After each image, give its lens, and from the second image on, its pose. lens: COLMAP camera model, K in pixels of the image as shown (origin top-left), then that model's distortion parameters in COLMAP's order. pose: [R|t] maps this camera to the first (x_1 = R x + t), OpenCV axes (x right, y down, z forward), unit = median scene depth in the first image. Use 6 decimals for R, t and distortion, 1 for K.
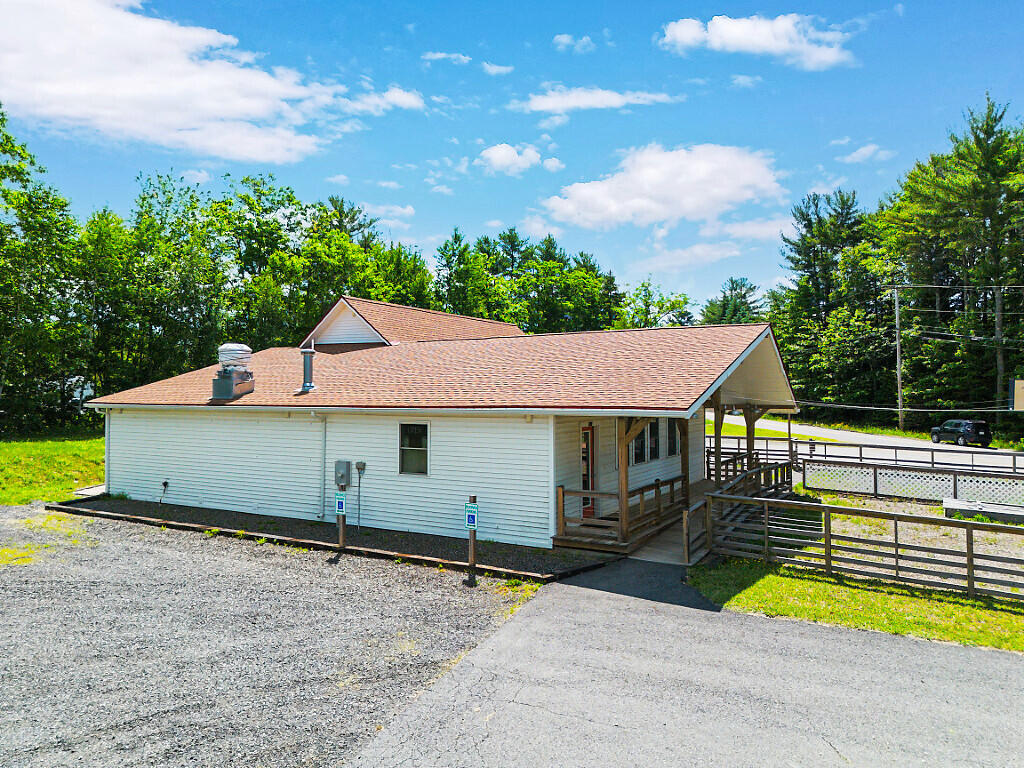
lens RADIAL K [[718.7, 0, 512.0], [0, 718.7, 384.0], [0, 0, 1]] dist [0.074837, -0.073934]
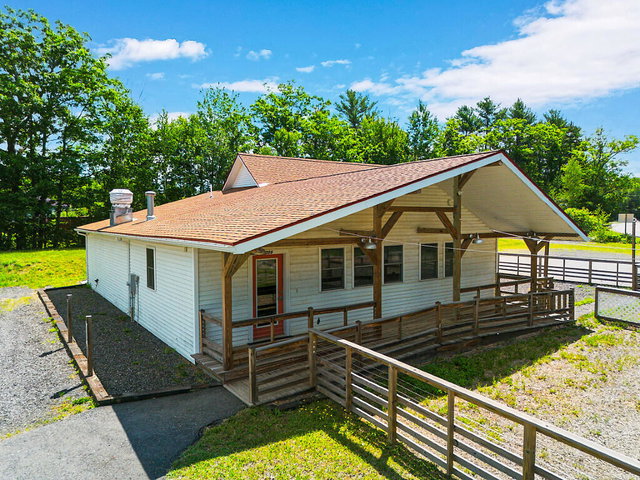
lens RADIAL K [[449.2, 0, 320.0], [0, 449.2, 240.0], [0, 0, 1]] dist [0.074837, -0.073934]
pose [[0.906807, 0.014994, -0.421279, 0.160524], [0.010976, 0.998189, 0.059152, -0.001013], [0.421403, -0.058263, 0.905000, 0.141144]]
